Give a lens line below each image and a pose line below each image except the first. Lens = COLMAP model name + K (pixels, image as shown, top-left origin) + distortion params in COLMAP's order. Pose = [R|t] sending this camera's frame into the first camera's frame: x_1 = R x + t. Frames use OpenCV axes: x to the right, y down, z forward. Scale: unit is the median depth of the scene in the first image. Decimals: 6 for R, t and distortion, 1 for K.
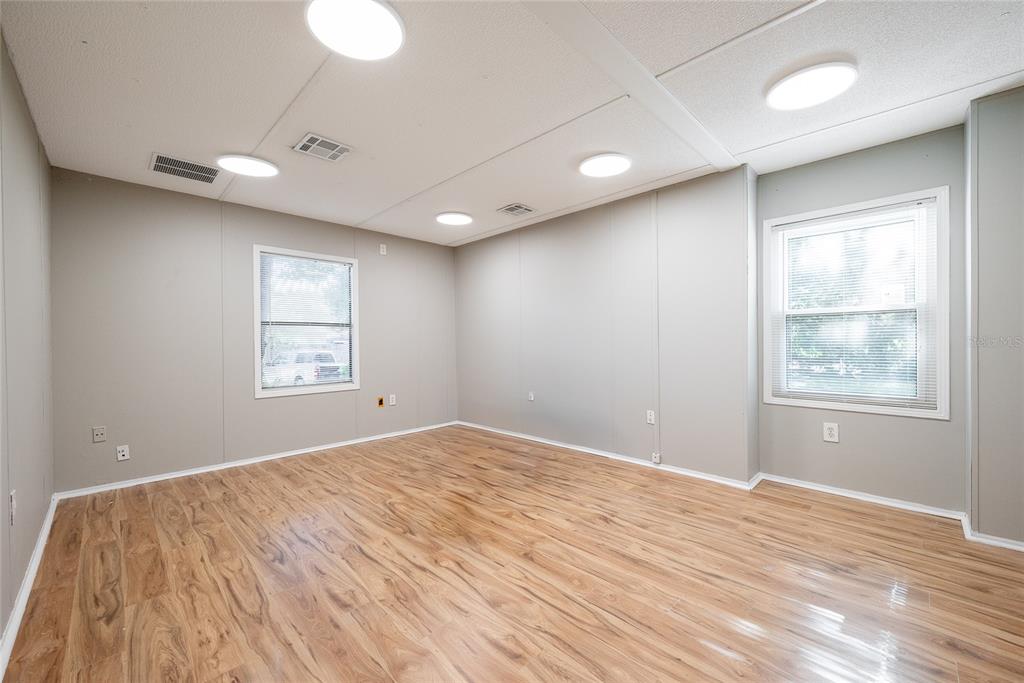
lens RADIAL K [[407.2, 0, 506.2], [0, 407.2, 342.0], [0, 0, 1]] dist [-0.001464, -0.000210]
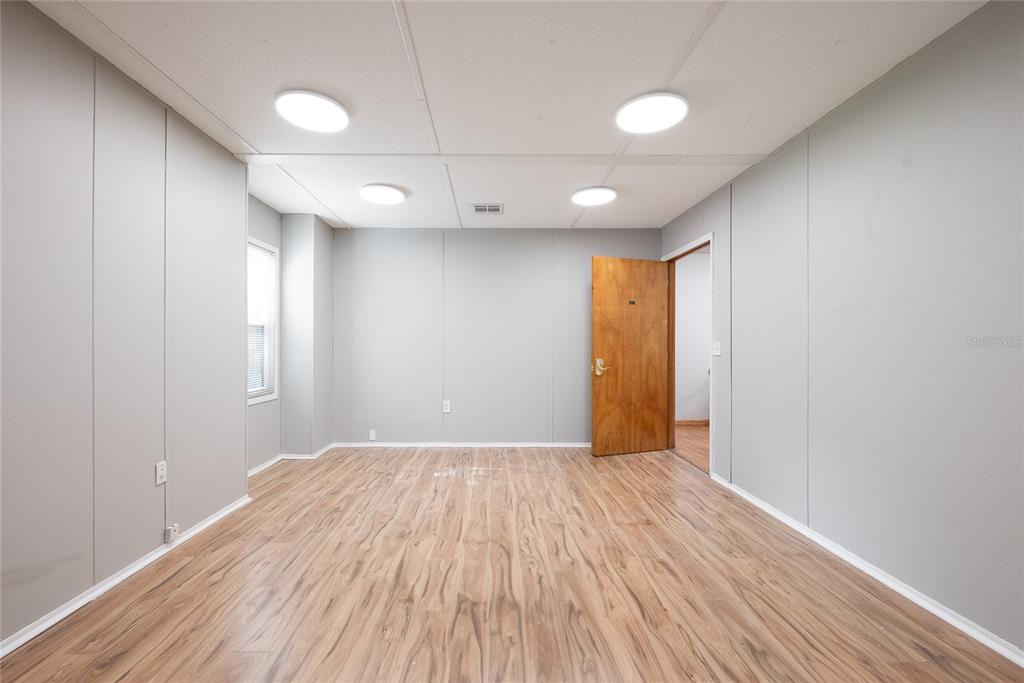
lens RADIAL K [[407.2, 0, 506.3], [0, 407.2, 344.9], [0, 0, 1]] dist [-0.001464, -0.000210]
pose [[-0.736812, 0.011668, 0.675997, -0.740035], [0.009758, 0.999930, -0.006624, 0.004815], [-0.676028, 0.001715, -0.736874, 1.857467]]
